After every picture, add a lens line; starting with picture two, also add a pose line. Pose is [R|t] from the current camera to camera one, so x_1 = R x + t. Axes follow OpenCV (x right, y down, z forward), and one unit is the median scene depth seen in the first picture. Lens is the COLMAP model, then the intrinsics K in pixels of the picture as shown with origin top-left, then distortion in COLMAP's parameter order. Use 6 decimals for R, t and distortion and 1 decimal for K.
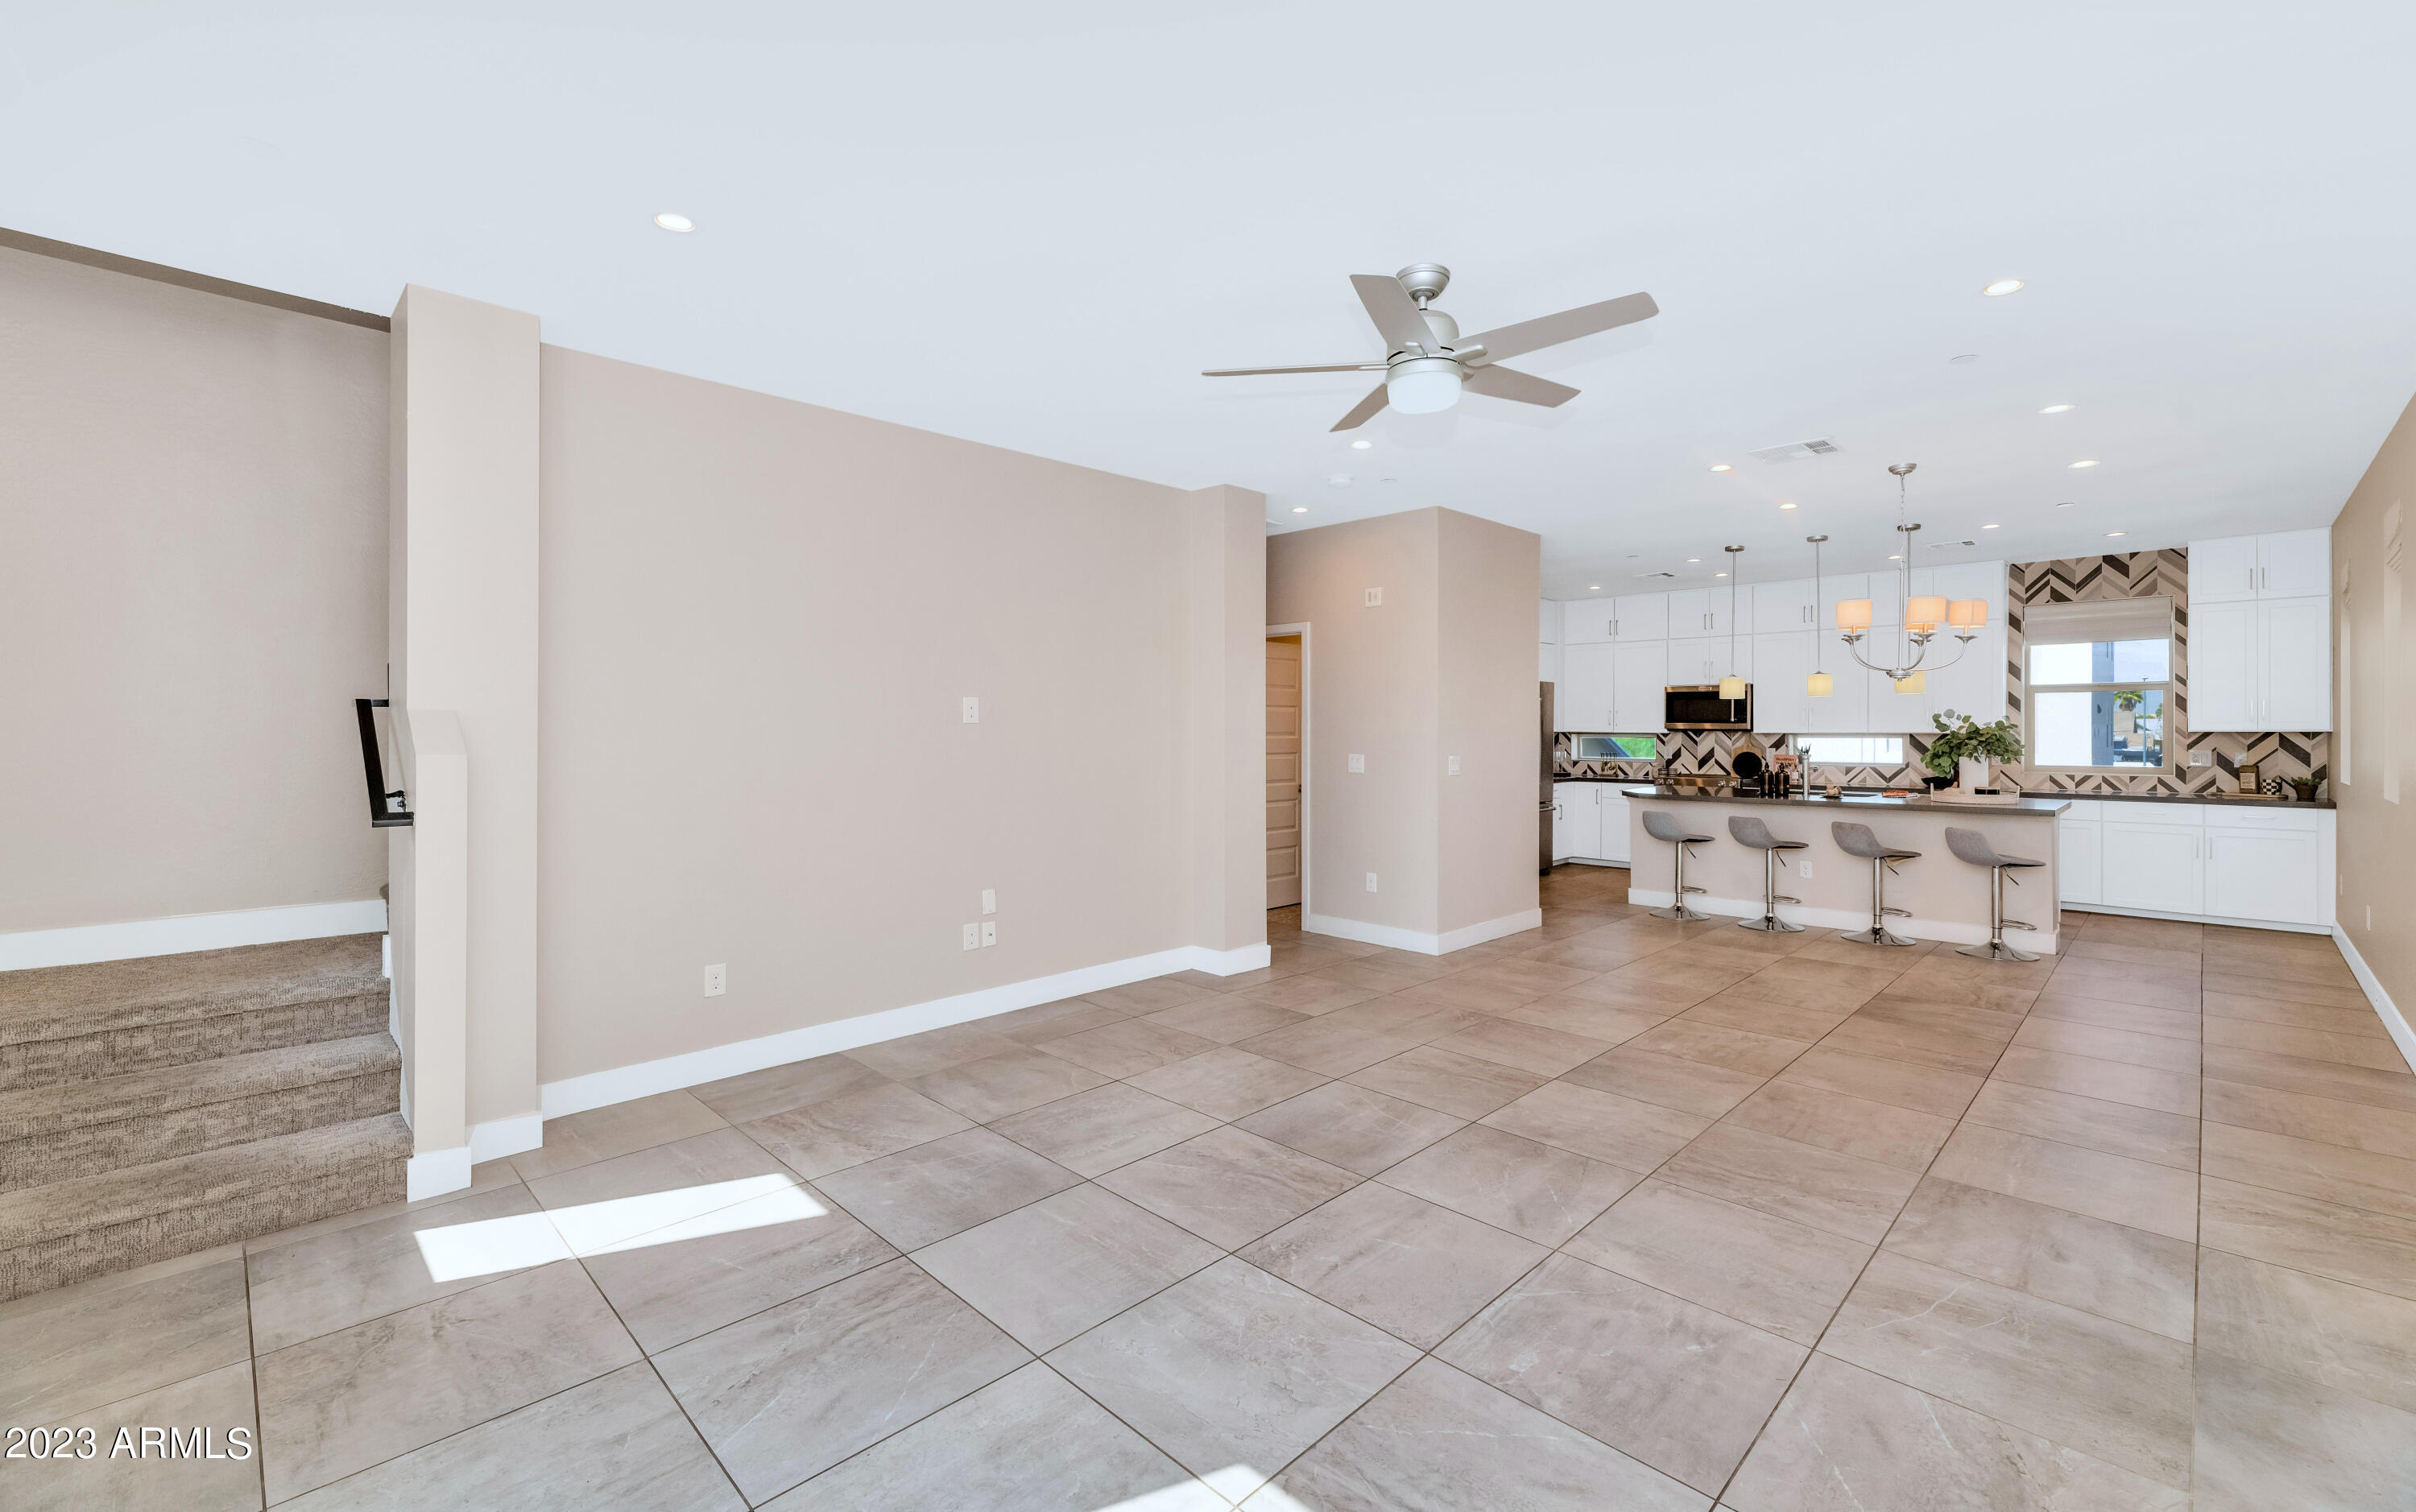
lens RADIAL K [[1001.4, 0, 1212.6], [0, 1001.4, 739.3], [0, 0, 1]] dist [-0.001742, 0.000316]
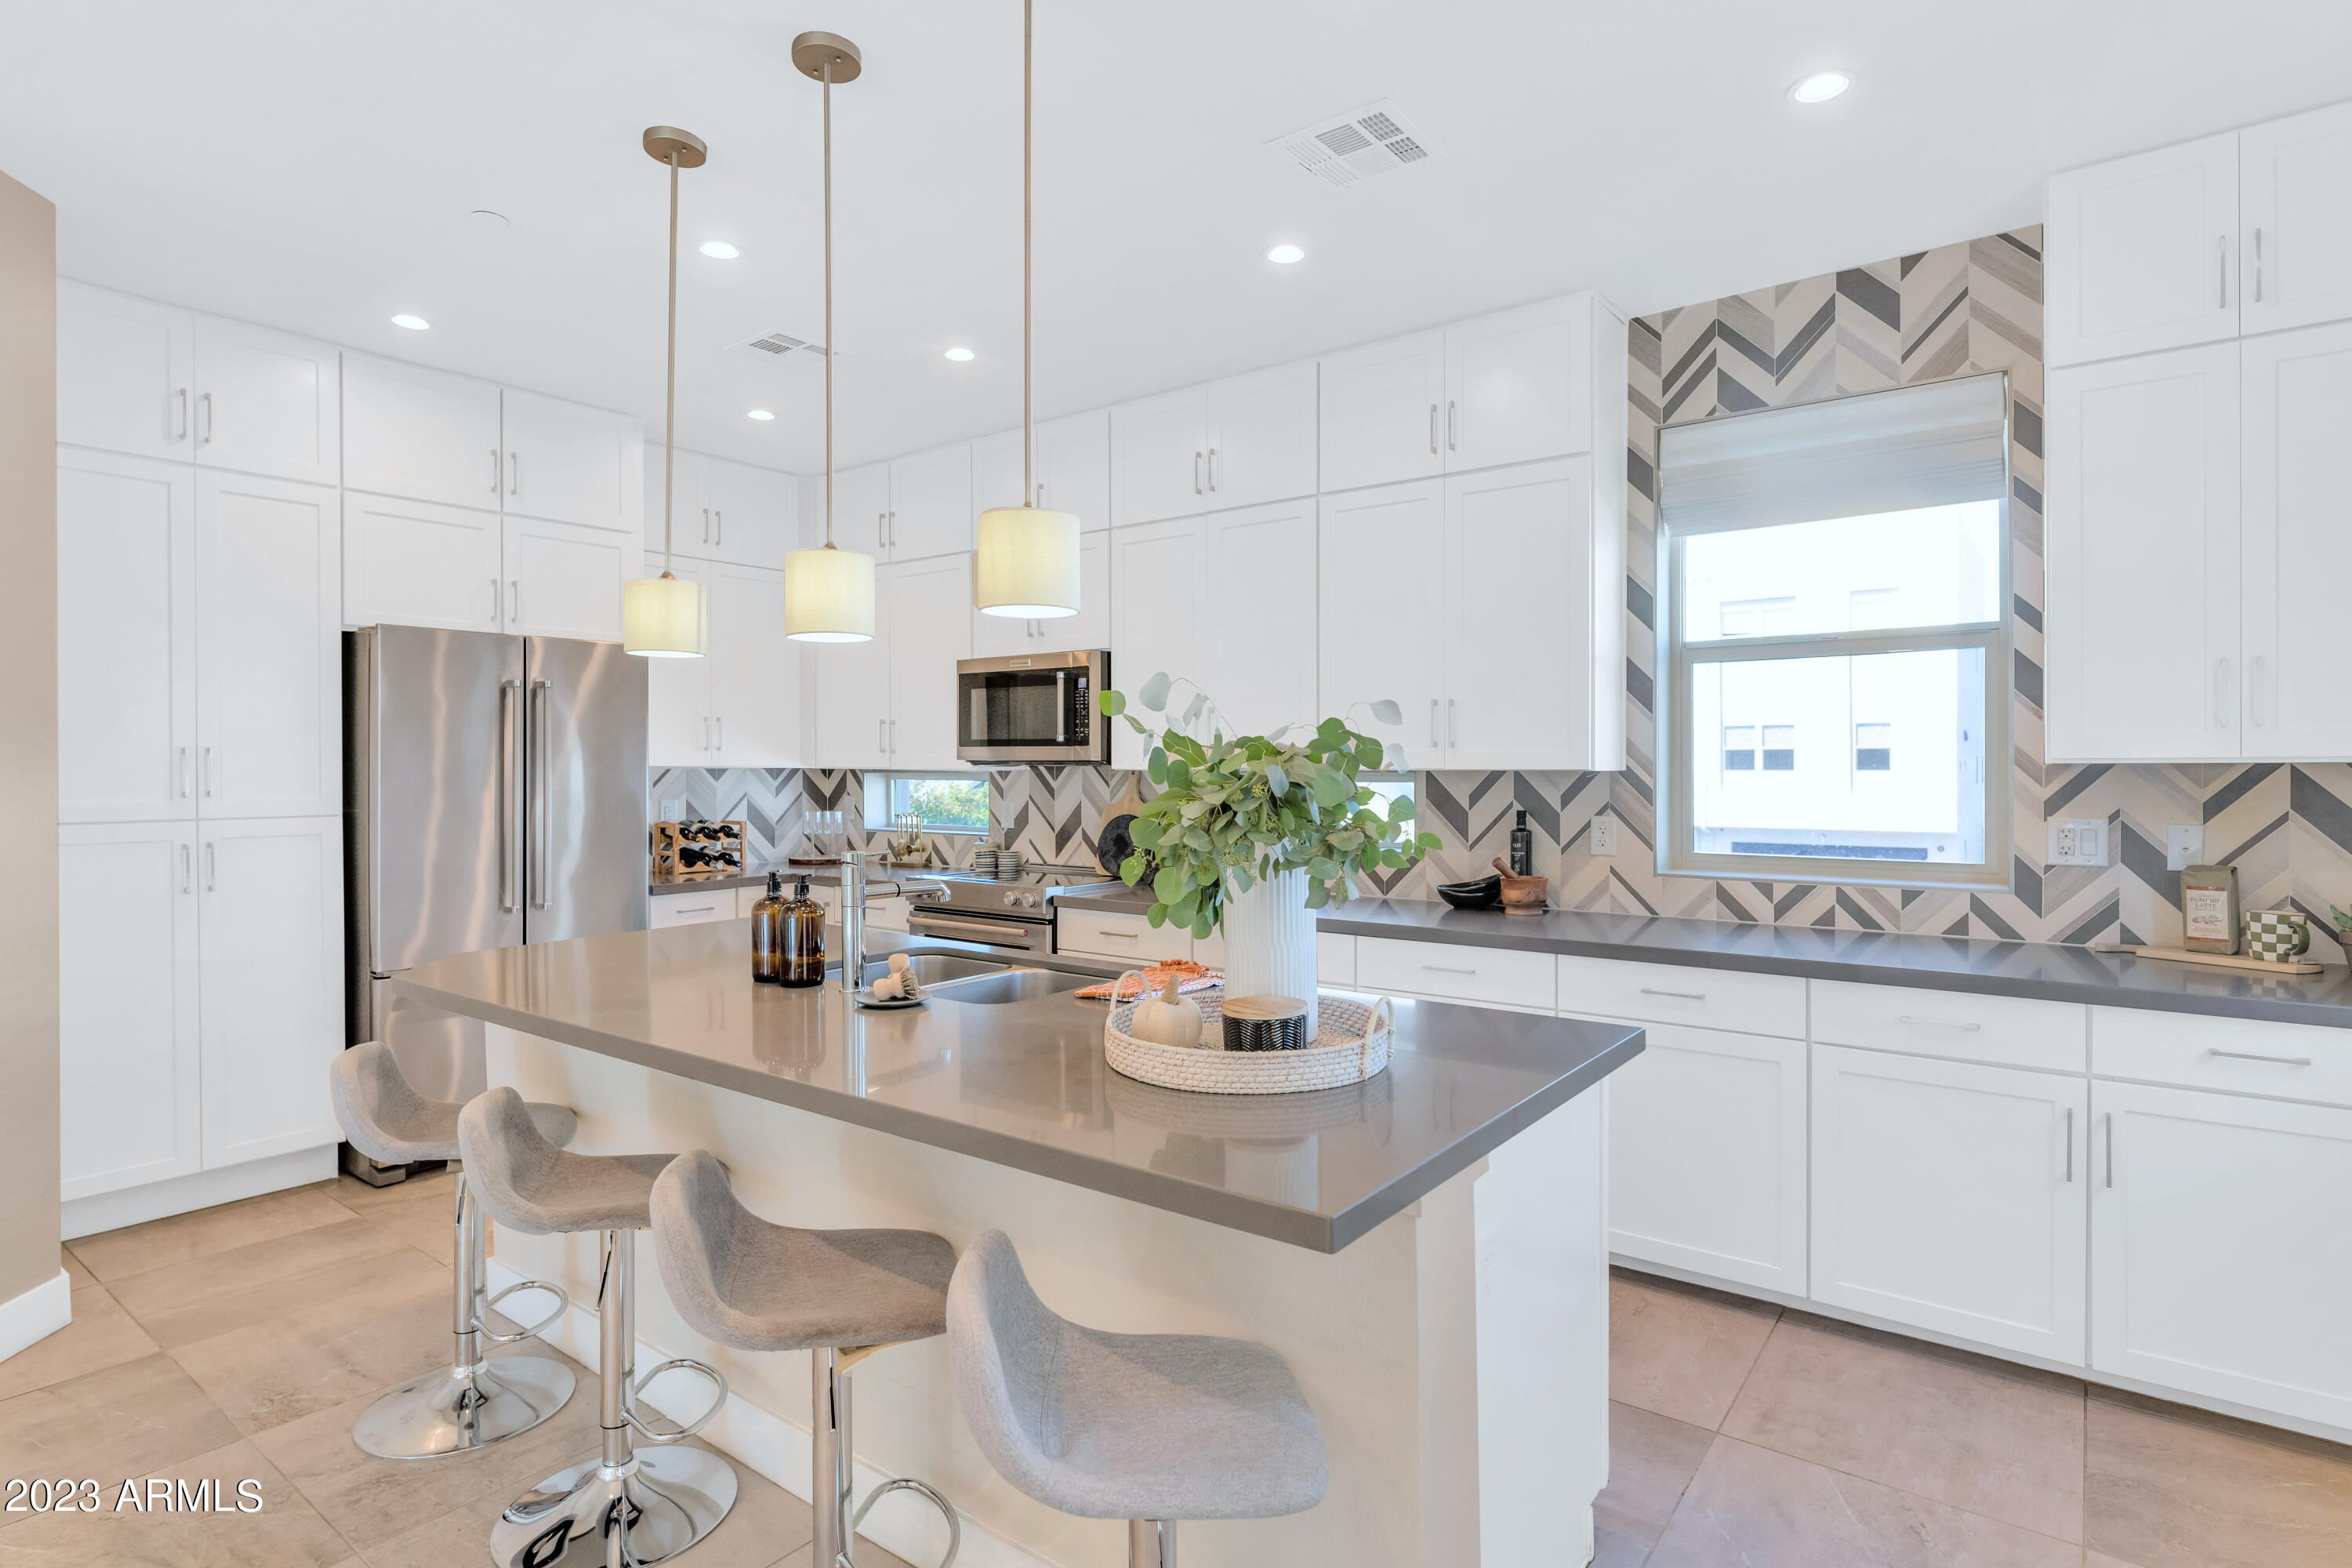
lens RADIAL K [[1213.9, 0, 1176.0], [0, 1213.9, 784.0], [0, 0, 1]] dist [-0.003131, -0.000532]
pose [[0.991067, -0.004625, 0.133286, 0.663481], [0.003851, 0.999974, 0.006068, -0.004539], [-0.133310, -0.005500, 0.991059, 0.667498]]
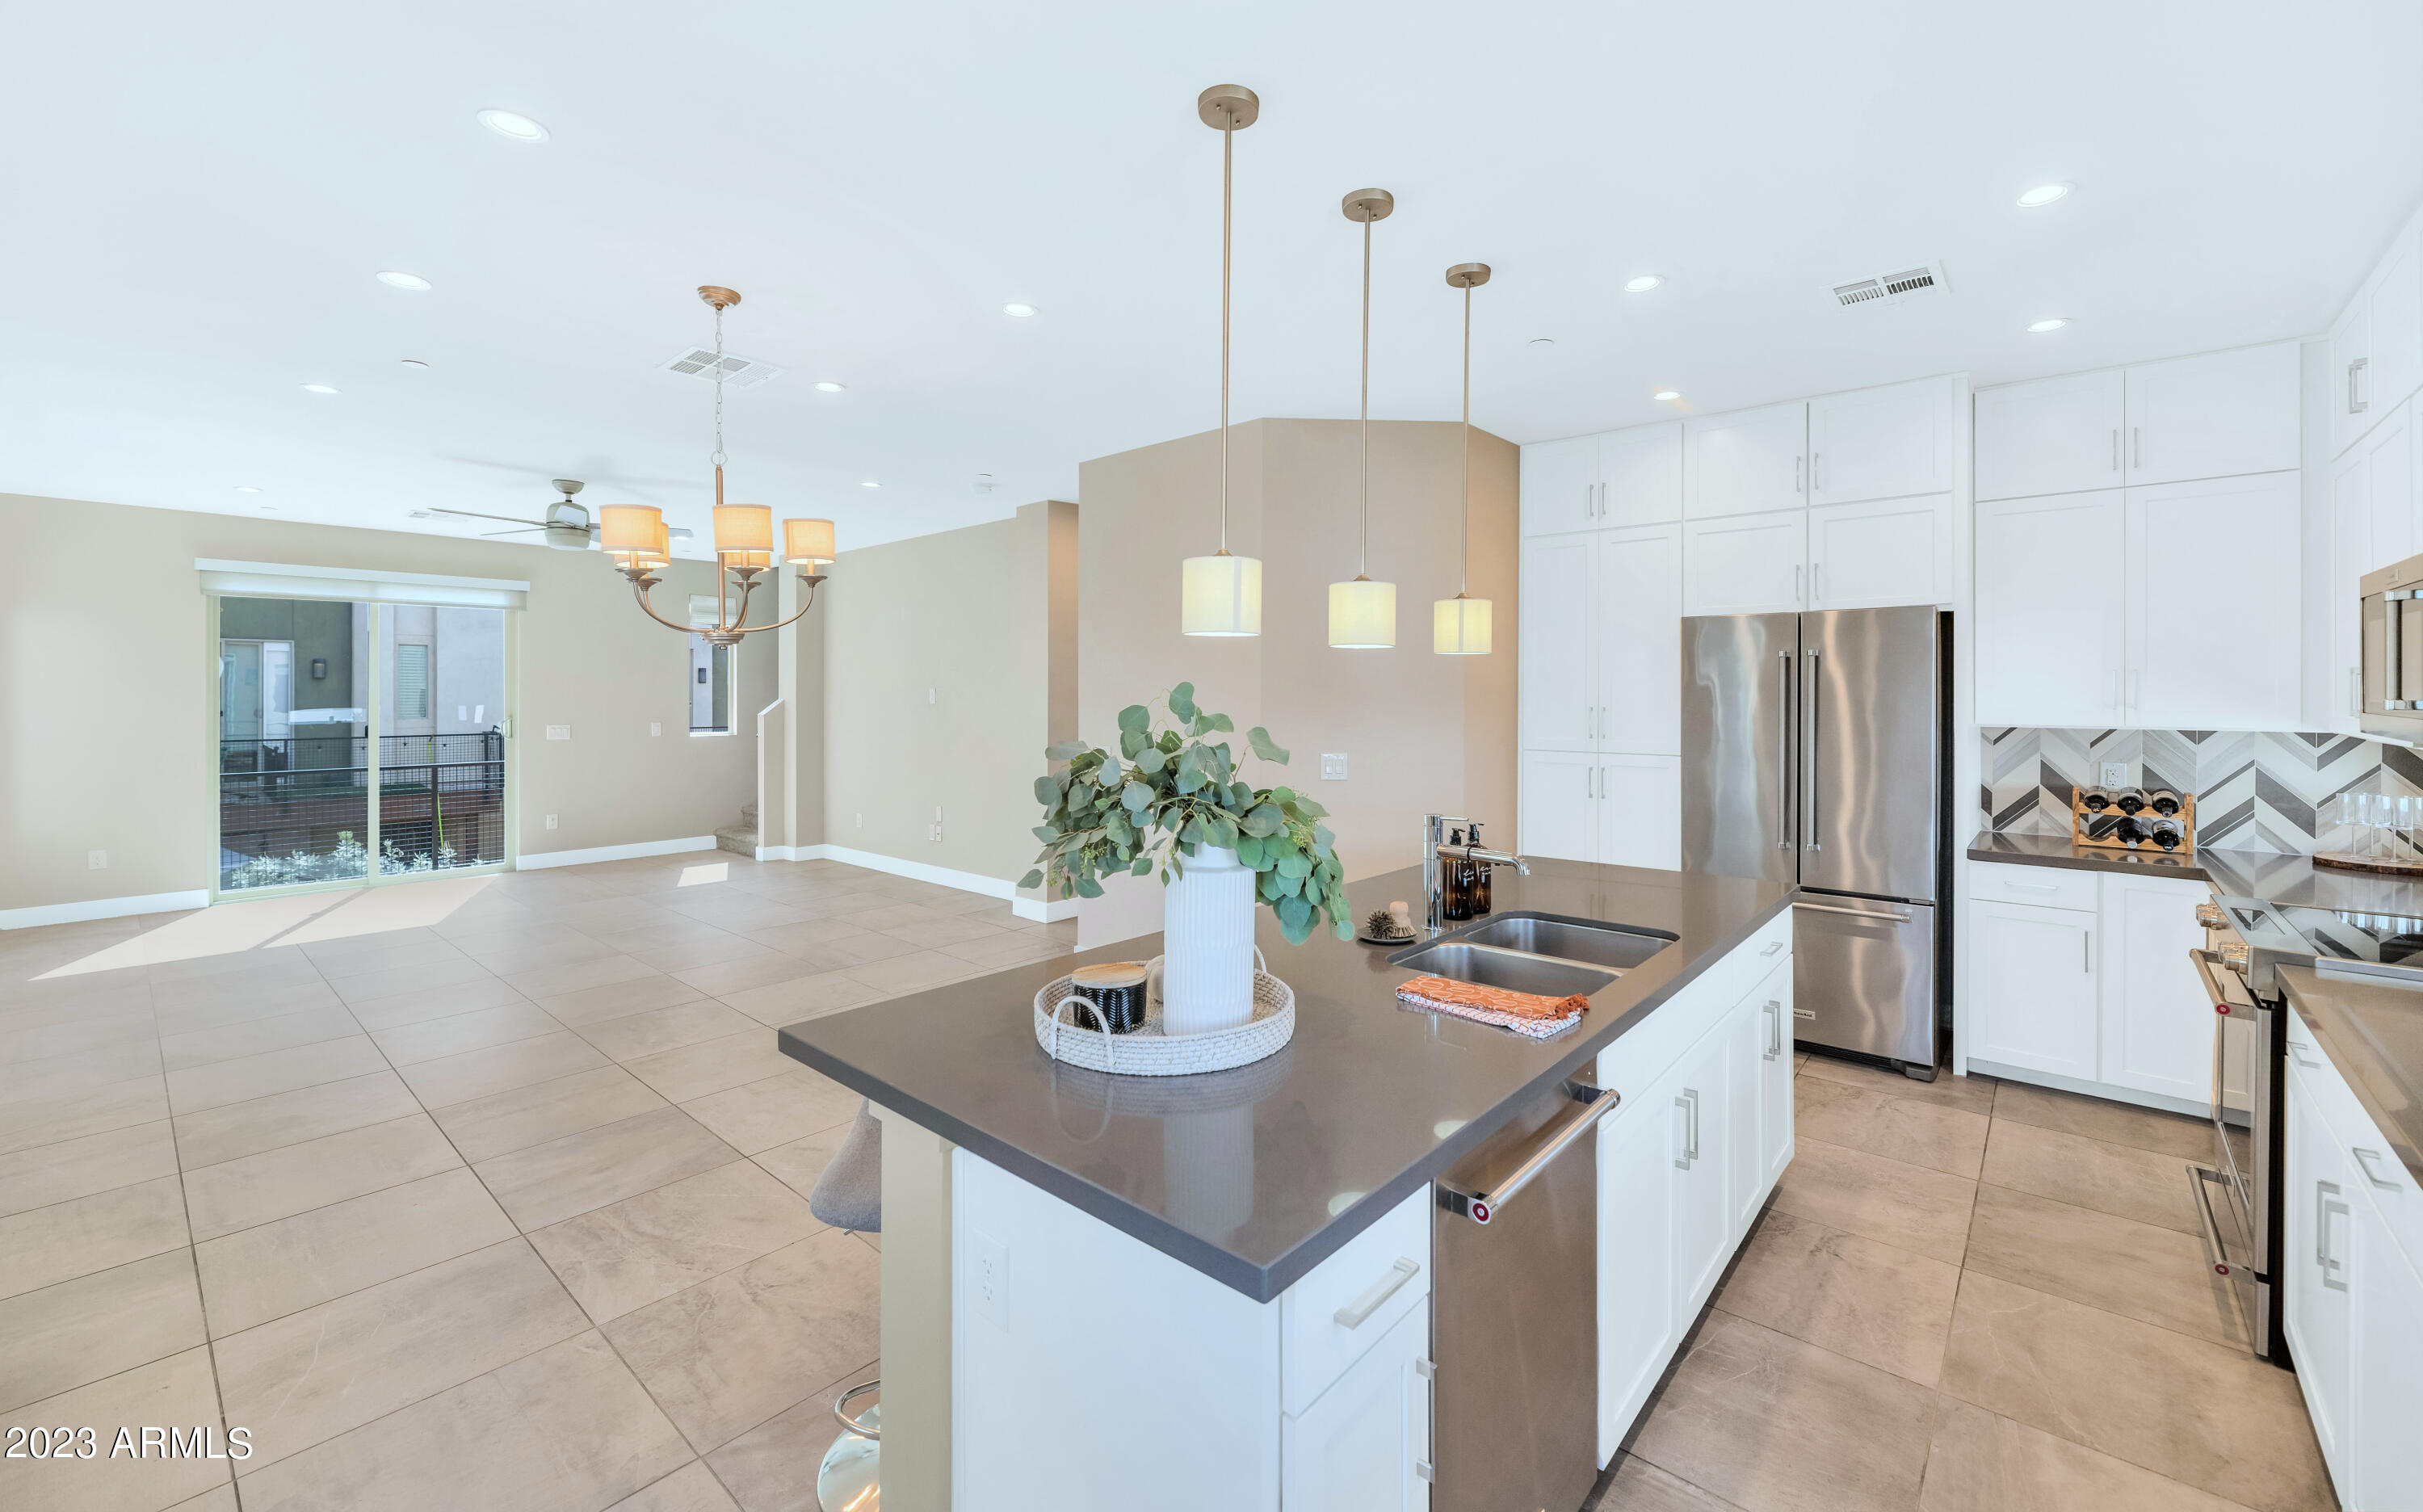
lens RADIAL K [[964.6, 0, 1231.7], [0, 964.6, 680.0], [0, 0, 1]] dist [-0.001170, -0.000115]
pose [[0.073813, -0.011902, -0.997201, 0.967828], [-0.010271, 0.999867, -0.012694, -0.027101], [0.997219, 0.011180, 0.073681, 0.941149]]
